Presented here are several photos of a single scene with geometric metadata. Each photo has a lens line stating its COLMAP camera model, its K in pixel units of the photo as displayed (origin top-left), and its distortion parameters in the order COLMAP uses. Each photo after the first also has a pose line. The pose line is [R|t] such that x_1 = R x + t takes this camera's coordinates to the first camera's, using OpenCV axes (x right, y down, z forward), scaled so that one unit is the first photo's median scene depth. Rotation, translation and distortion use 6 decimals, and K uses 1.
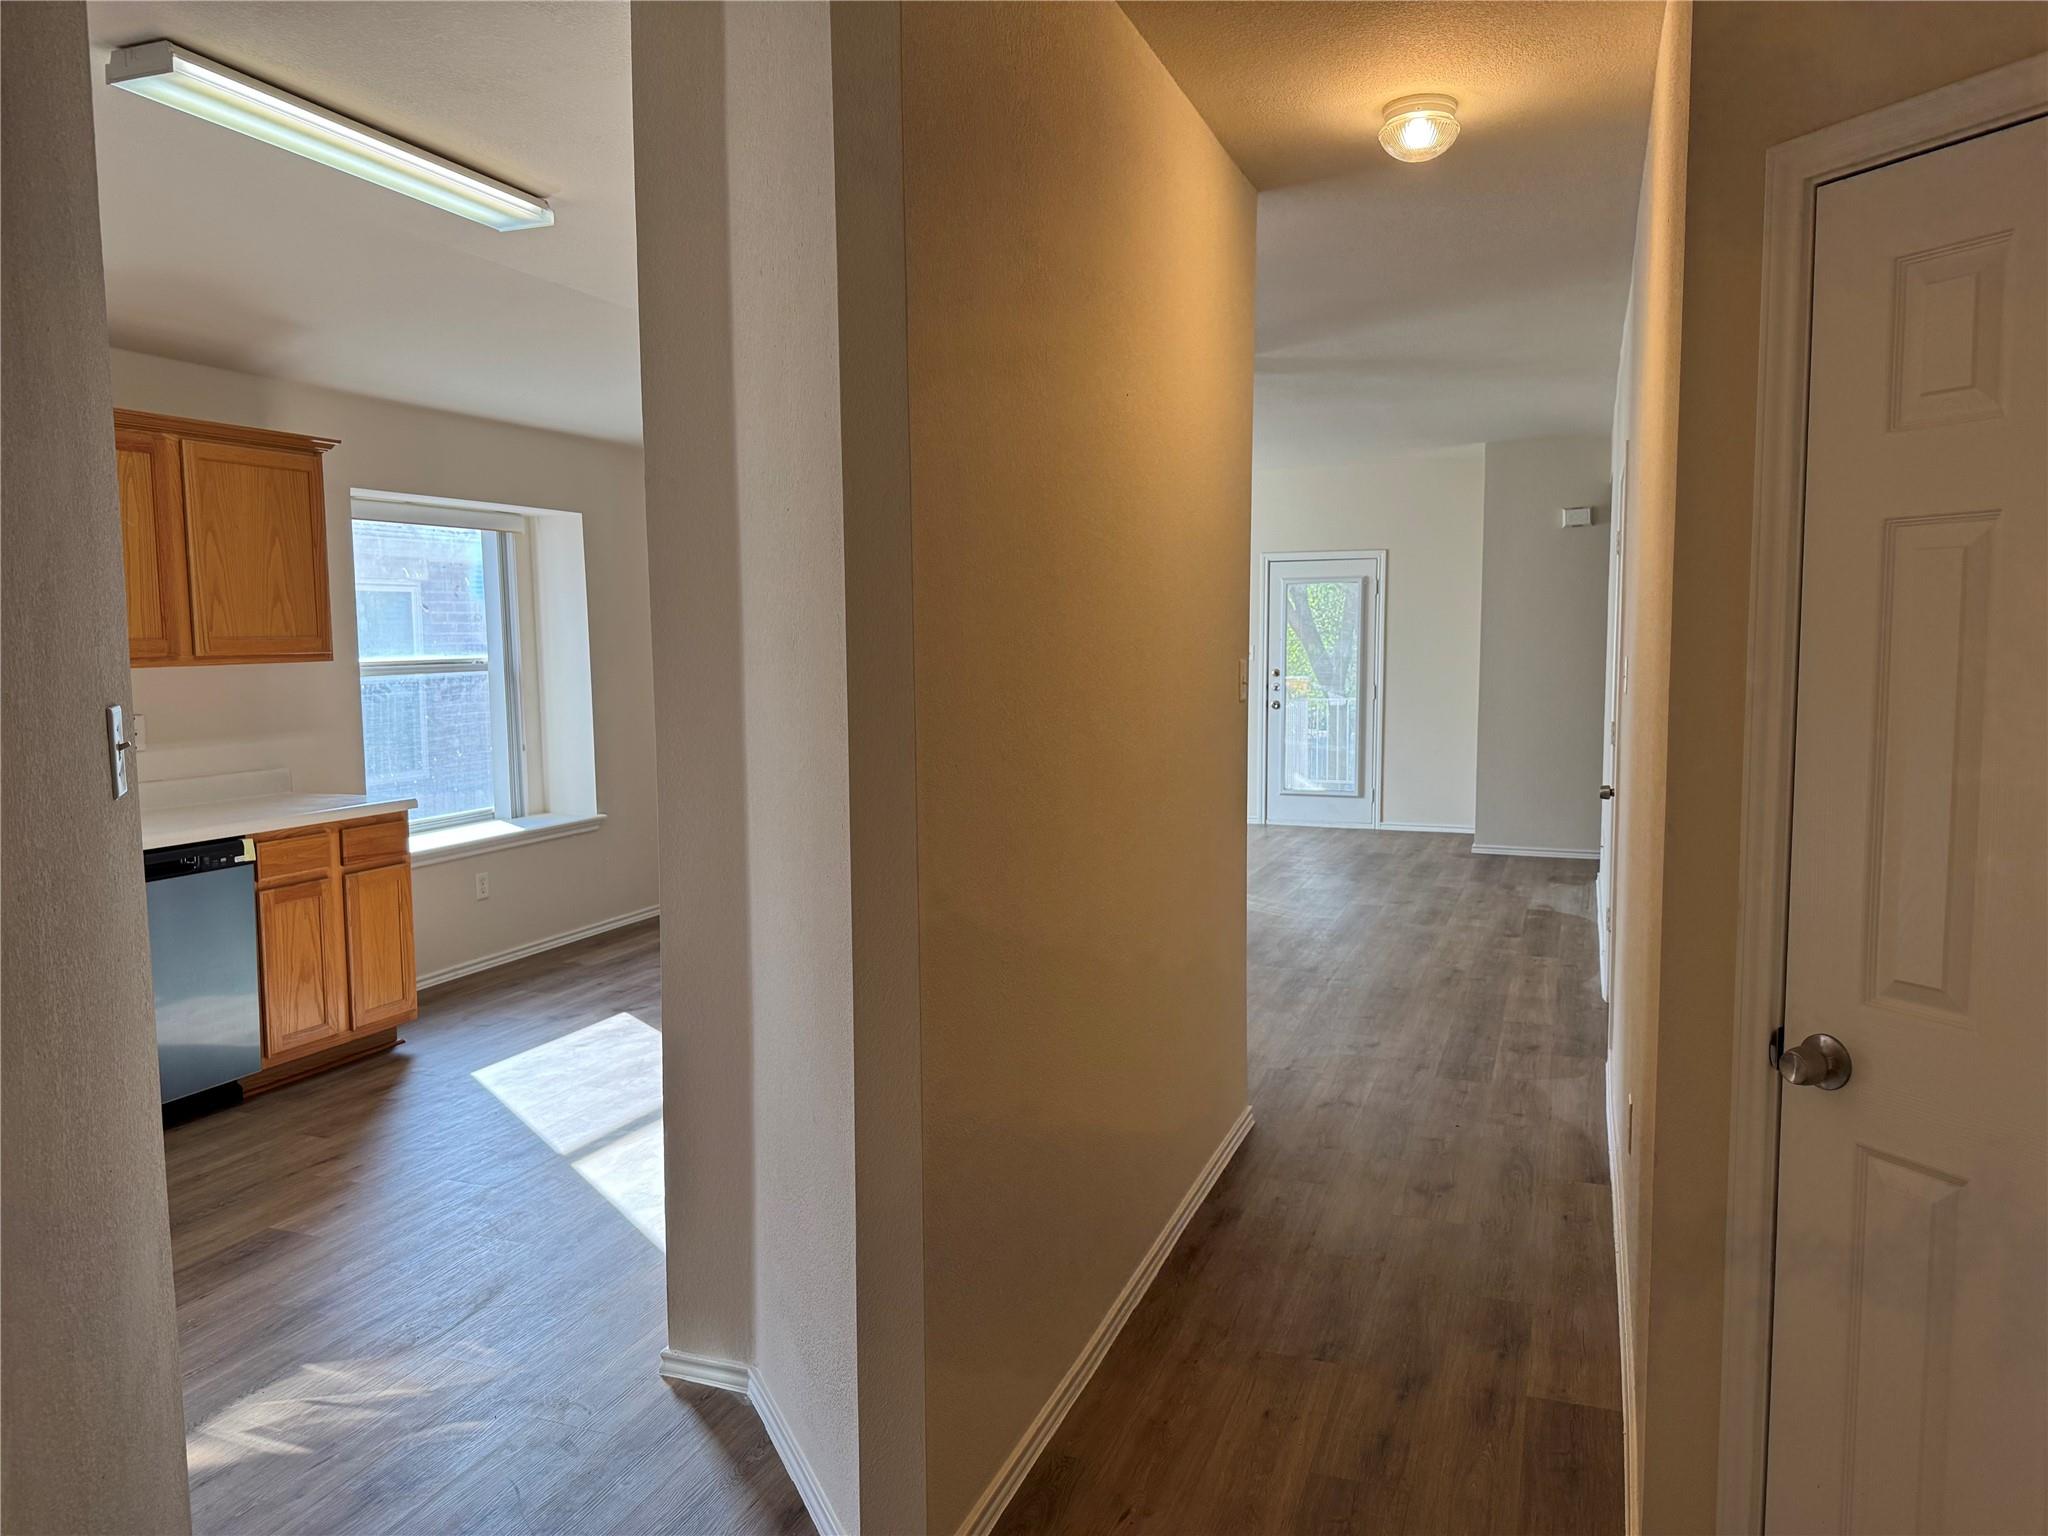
lens RADIAL K [[1416.2, 0, 1025.4], [0, 1416.2, 771.0], [0, 0, 1]] dist [0.020707, -0.027078]
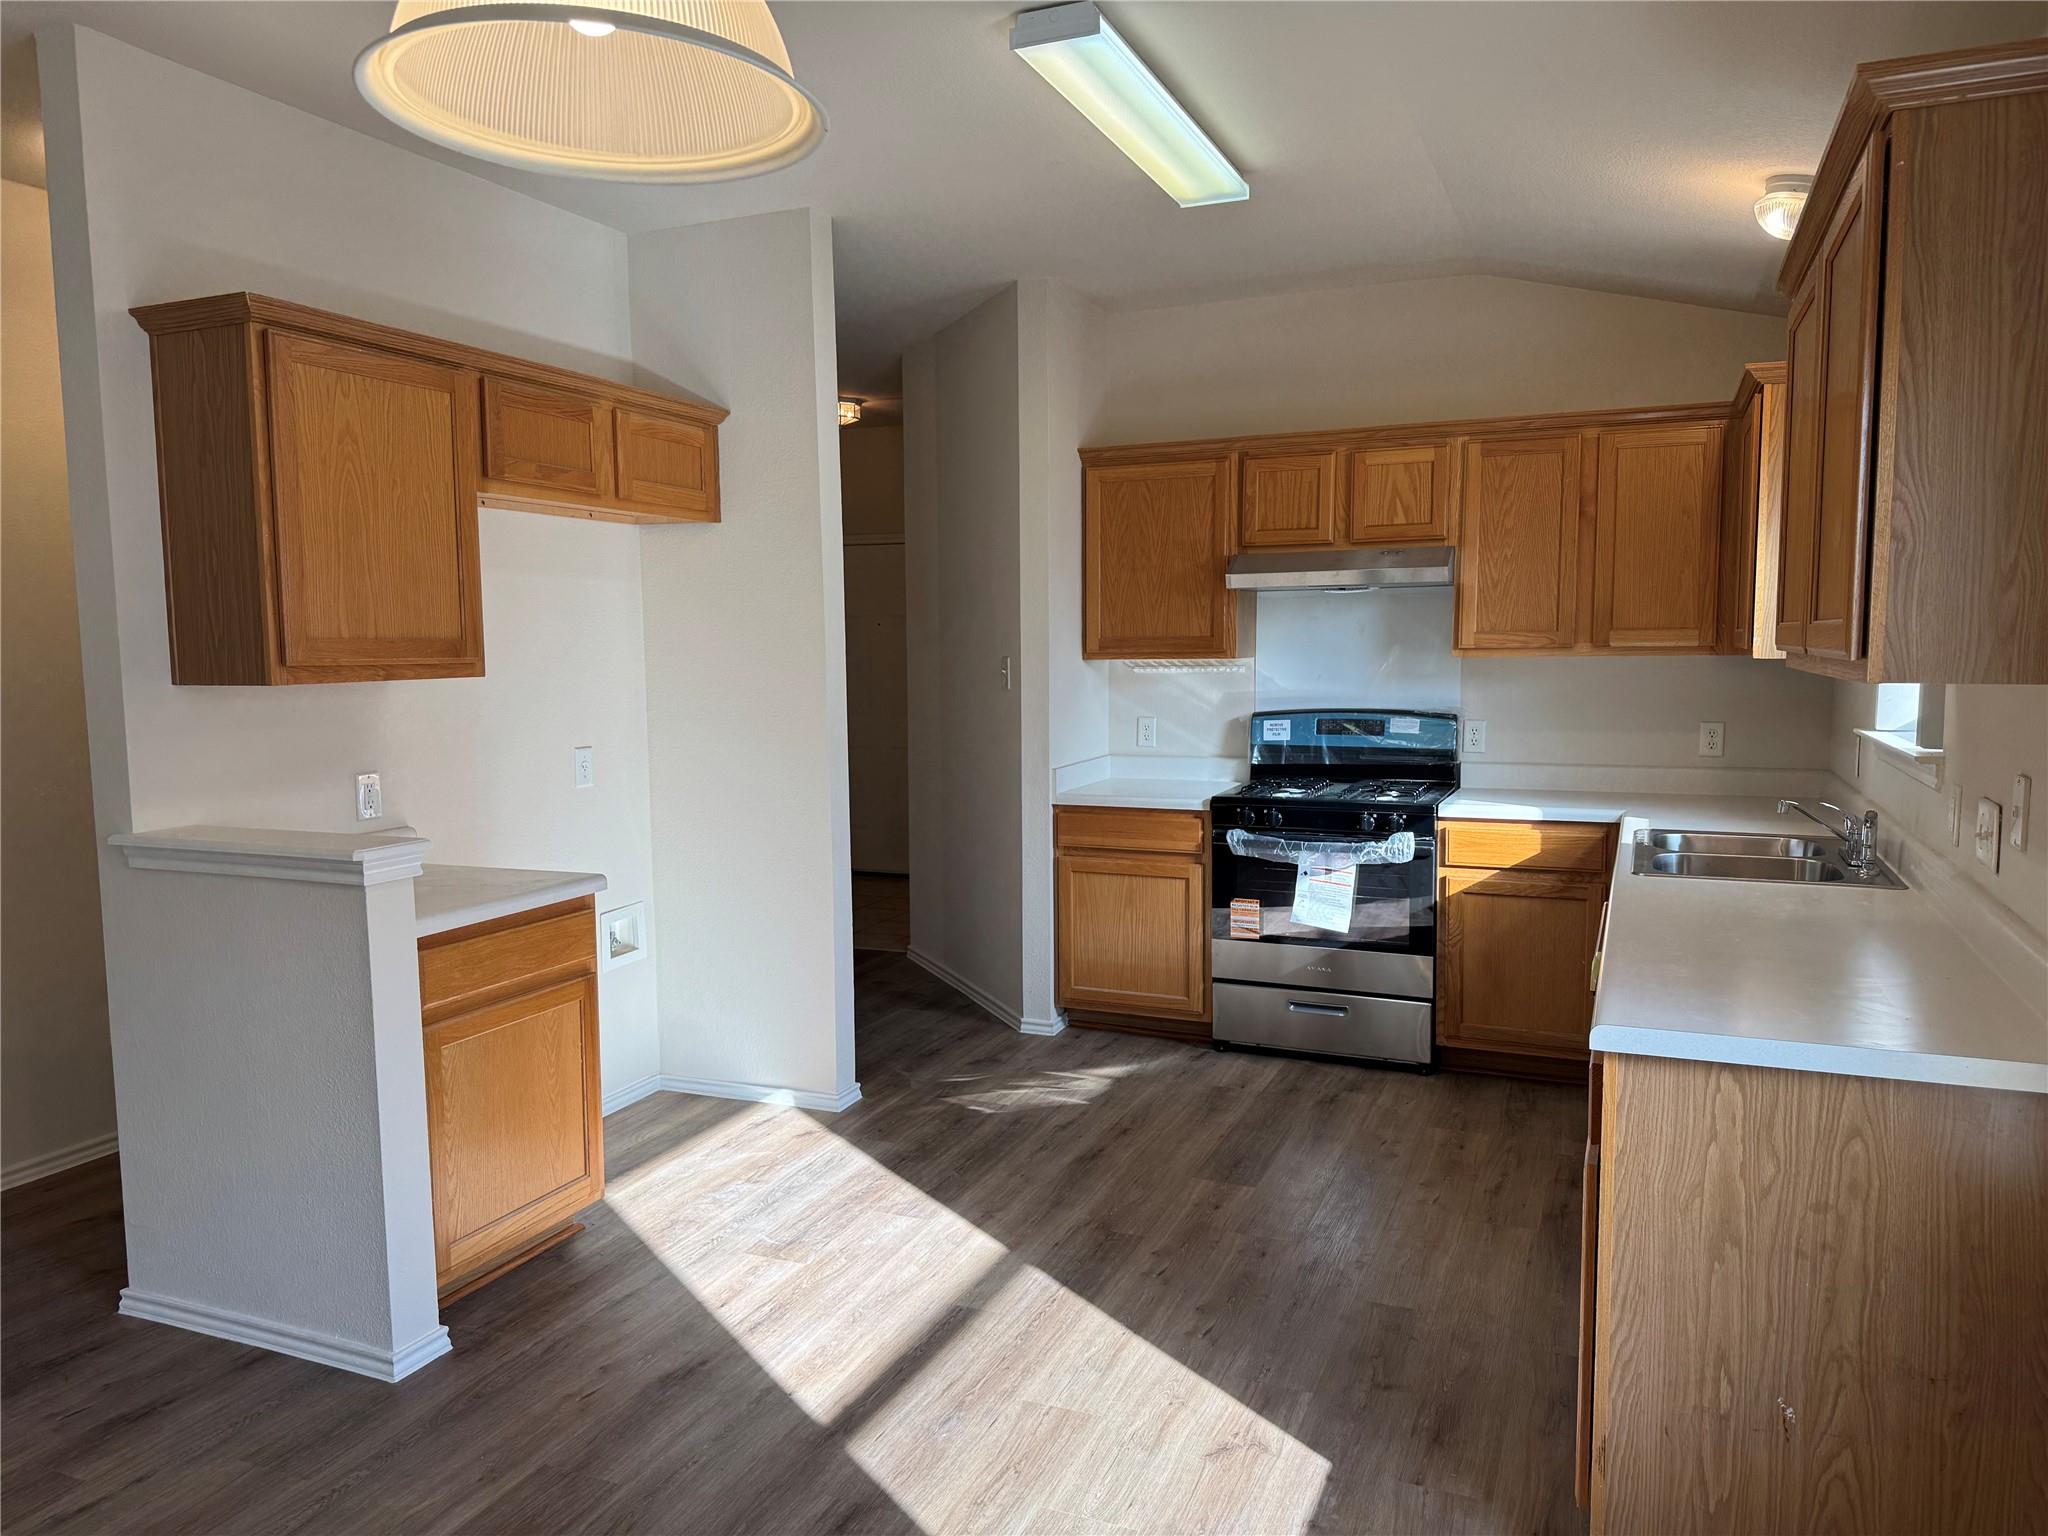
lens RADIAL K [[1416.2, 0, 1025.5], [0, 1416.2, 774.7], [0, 0, 1]] dist [0.020707, -0.027078]
pose [[-0.998475, 0.014419, 0.053296, -0.343348], [0.024073, 0.982406, 0.185200, -0.146829], [-0.049688, 0.186200, -0.981255, 1.609809]]
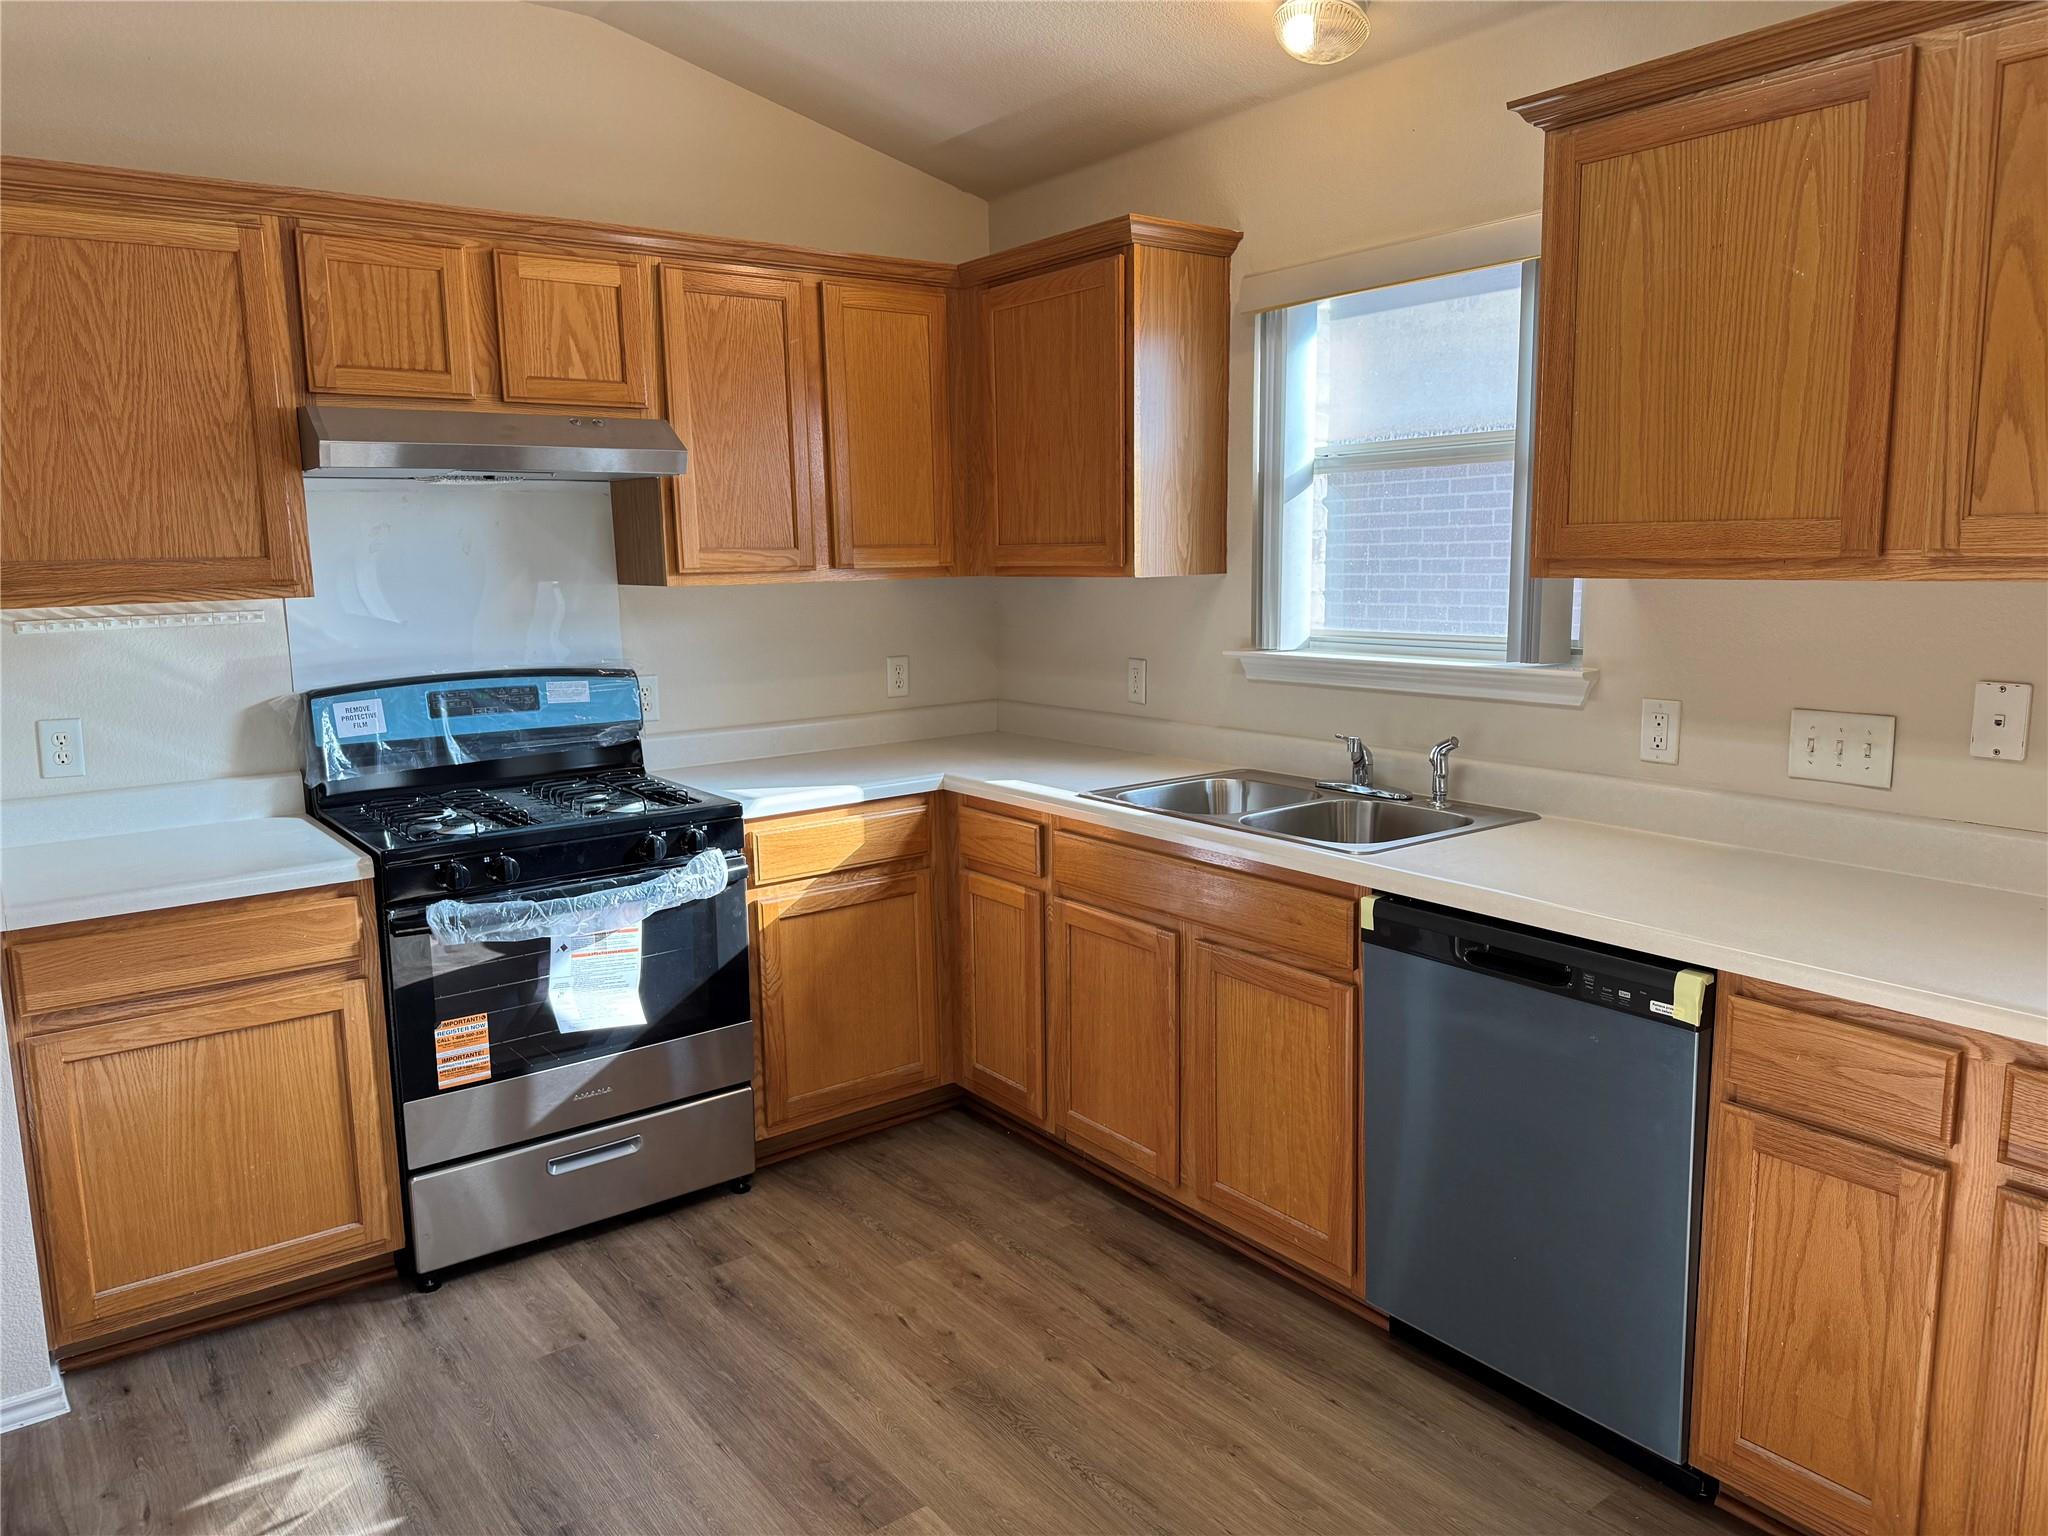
lens RADIAL K [[1416.2, 0, 1028.2], [0, 1416.2, 767.2], [0, 0, 1]] dist [0.020707, -0.027078]
pose [[-0.534778, 0.148739, -0.831799, -0.075166], [-0.055232, 0.976128, 0.210057, -0.098410], [0.843186, 0.158276, -0.513796, 1.050818]]
